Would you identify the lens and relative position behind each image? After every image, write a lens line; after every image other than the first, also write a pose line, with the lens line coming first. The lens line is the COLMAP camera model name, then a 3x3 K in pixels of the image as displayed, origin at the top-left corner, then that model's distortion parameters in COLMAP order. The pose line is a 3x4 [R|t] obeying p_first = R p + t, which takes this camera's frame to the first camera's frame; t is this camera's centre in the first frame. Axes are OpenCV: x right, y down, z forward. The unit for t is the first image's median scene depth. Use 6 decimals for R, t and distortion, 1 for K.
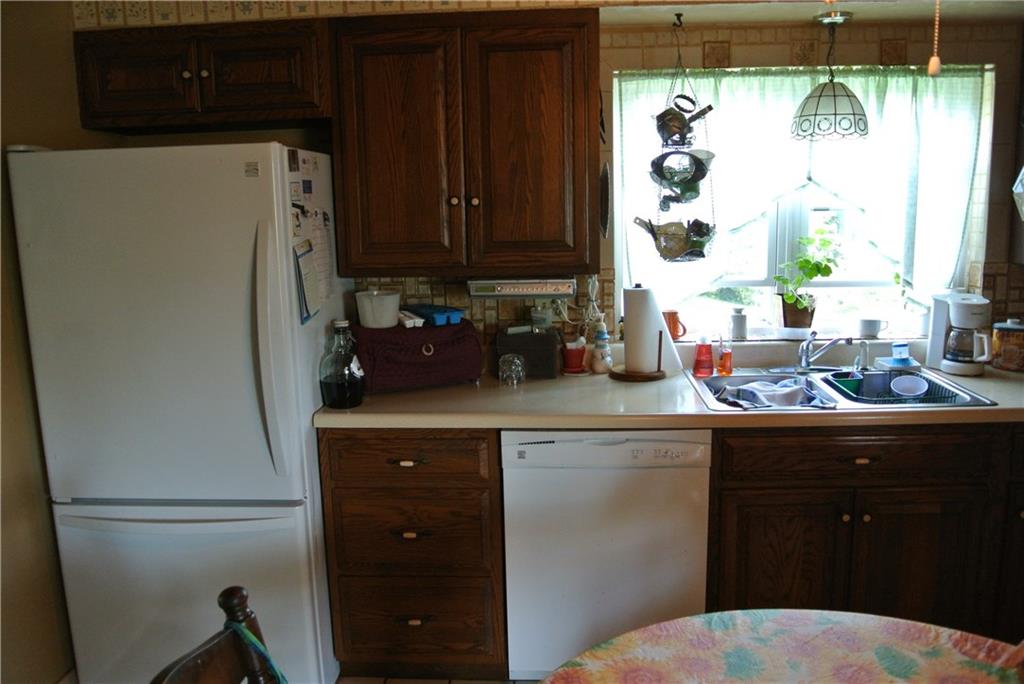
lens RADIAL K [[797.0, 0, 512.0], [0, 797.0, 342.0], [0, 0, 1]] dist [-0.092024, 0.035469]
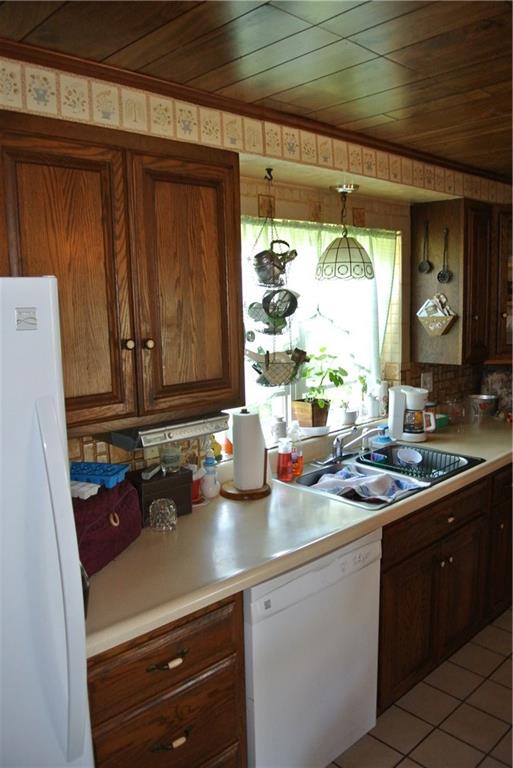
lens RADIAL K [[597.8, 0, 256.5], [0, 597.8, 384.0], [0, 0, 1]] dist [-0.092024, 0.035469]
pose [[0.694173, -0.097591, 0.713162, -0.432597], [0.132571, 0.991152, 0.006591, -0.116760], [-0.707495, 0.089969, 0.700968, 0.433844]]
